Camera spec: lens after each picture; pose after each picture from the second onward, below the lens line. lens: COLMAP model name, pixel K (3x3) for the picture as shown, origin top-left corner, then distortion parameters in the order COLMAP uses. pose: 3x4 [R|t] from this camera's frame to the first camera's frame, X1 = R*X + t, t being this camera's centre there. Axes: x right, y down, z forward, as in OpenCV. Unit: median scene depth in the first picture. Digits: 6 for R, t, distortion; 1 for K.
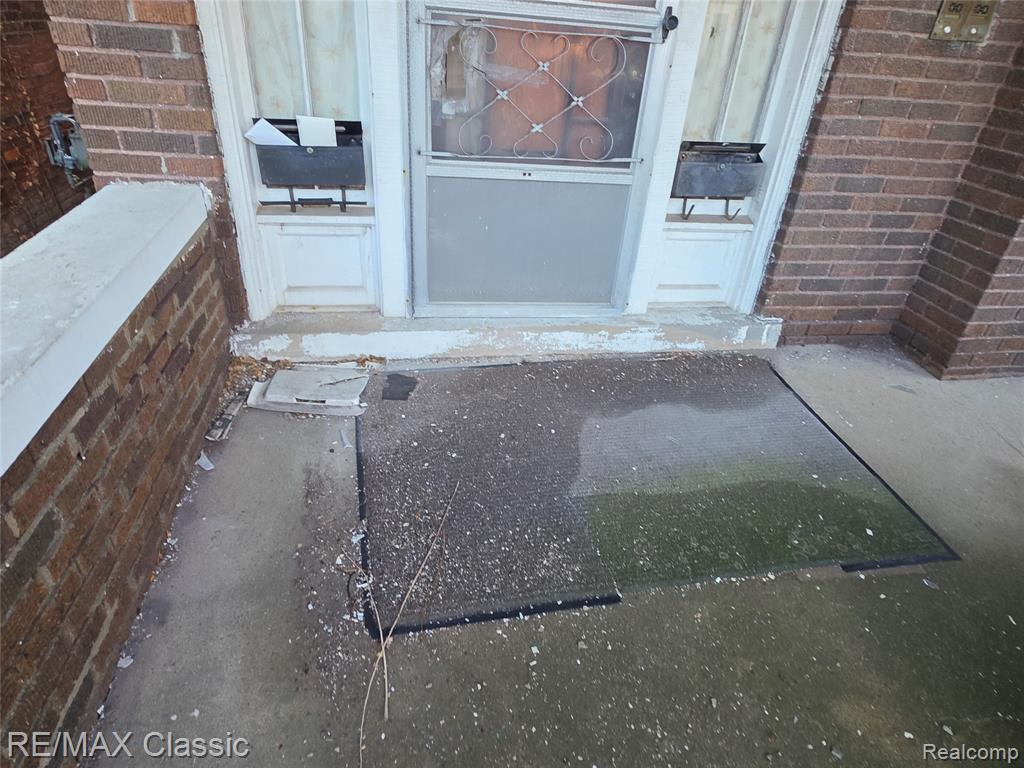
lens RADIAL K [[600.0, 0, 512.0], [0, 600.0, 384.0], [0, 0, 1]] dist [0.012825, -0.005031]
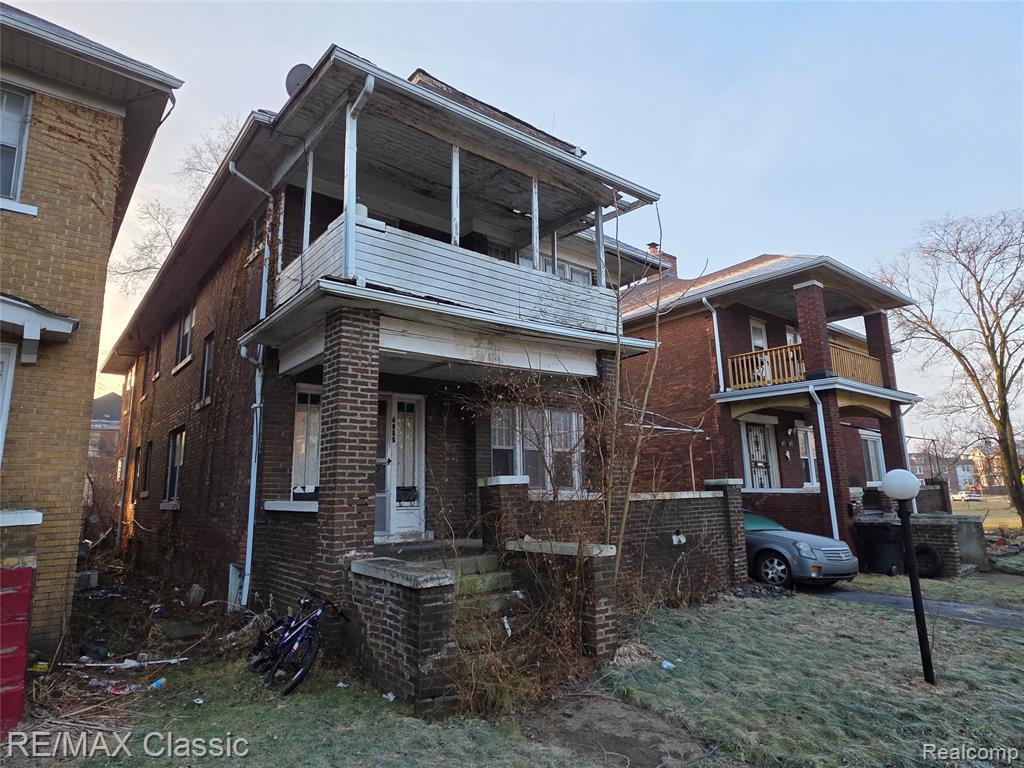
lens RADIAL K [[600.0, 0, 512.0], [0, 600.0, 384.0], [0, 0, 1]] dist [0.012825, -0.005031]
pose [[0.873499, 0.002191, 0.486821, -1.038721], [0.323148, 0.745305, -0.583177, 1.741546], [-0.364108, 0.666720, 0.650315, -2.444798]]
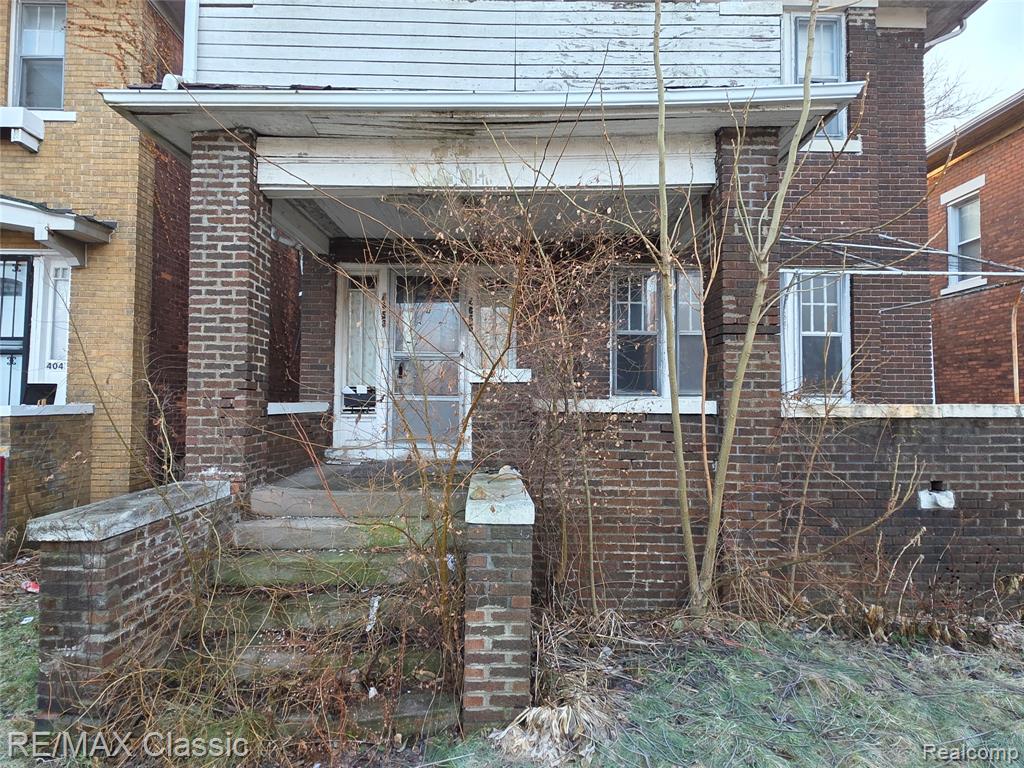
lens RADIAL K [[600.0, 0, 512.0], [0, 600.0, 384.0], [0, 0, 1]] dist [0.012825, -0.005031]
pose [[0.985087, -0.068338, -0.157902, 0.984721], [-0.033495, 0.824011, -0.565583, 1.354074], [0.168764, 0.562438, 0.809434, -1.520463]]
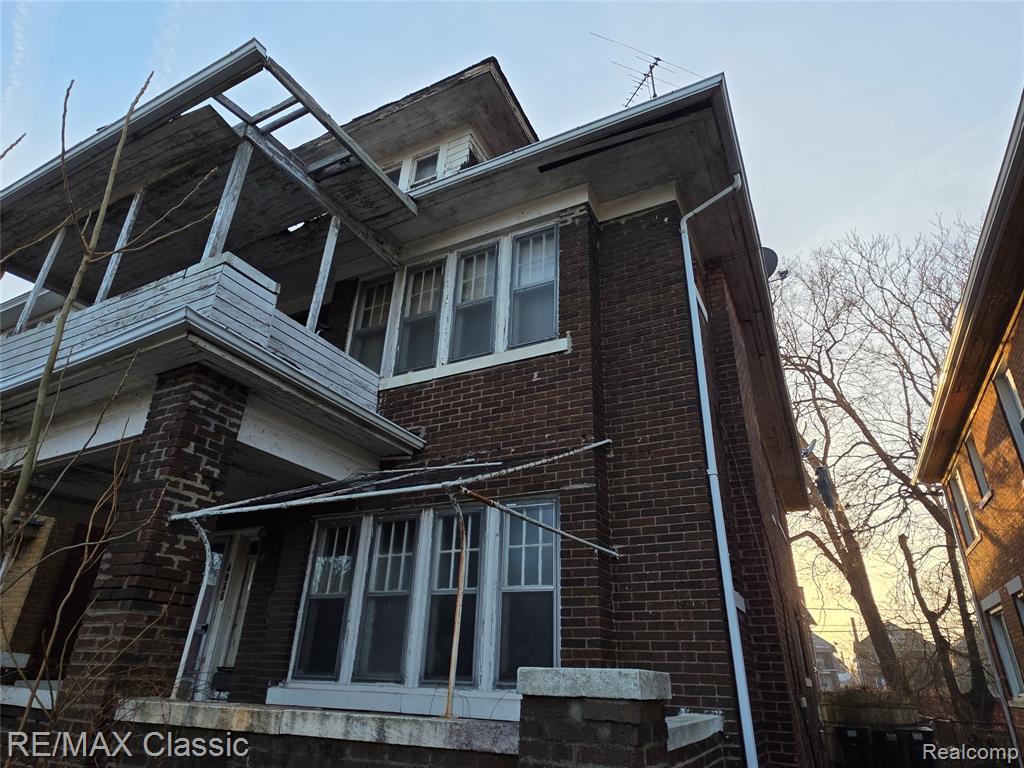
lens RADIAL K [[600.0, 0, 512.0], [0, 600.0, 384.0], [0, 0, 1]] dist [0.012825, -0.005031]
pose [[0.791606, -0.304263, -0.529891, 3.419863], [-0.304386, 0.555586, -0.773740, 0.643577], [0.529820, 0.773788, 0.347191, -0.267855]]
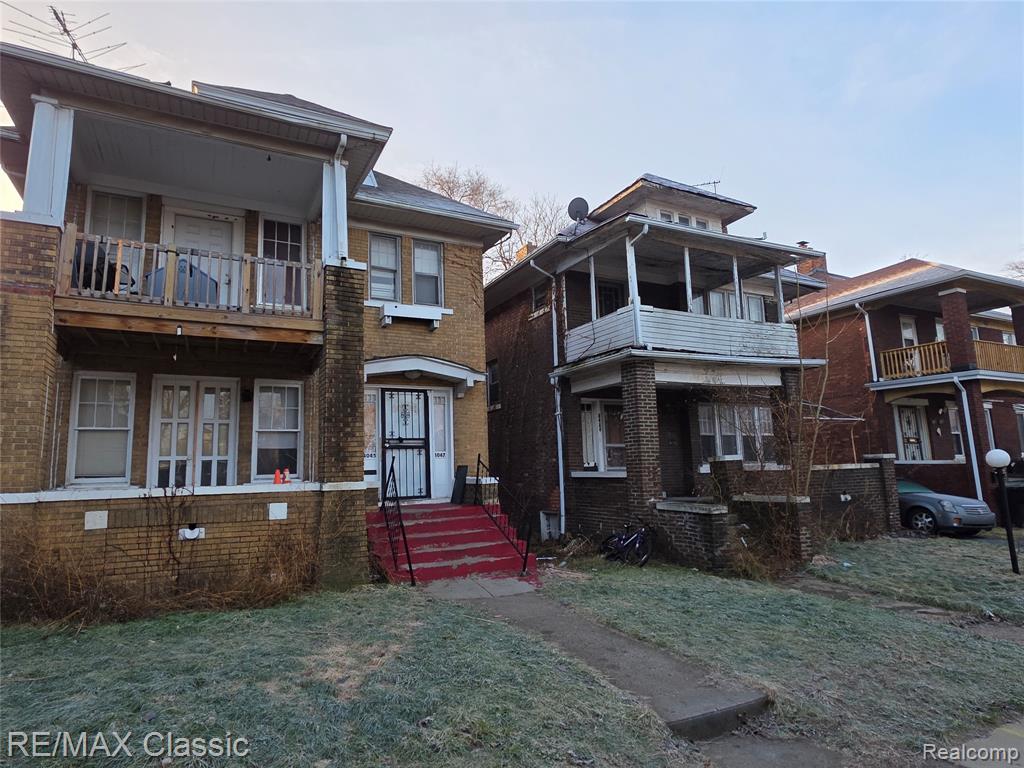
lens RADIAL K [[601.6, 0, 508.4], [0, 601.6, 379.6], [0, 0, 1]] dist [0.003419, -0.003182]
pose [[0.954032, -0.050298, 0.295455, -2.849320], [0.230108, 0.754559, -0.614566, 2.488037], [-0.192026, 0.654302, 0.731447, -3.885636]]
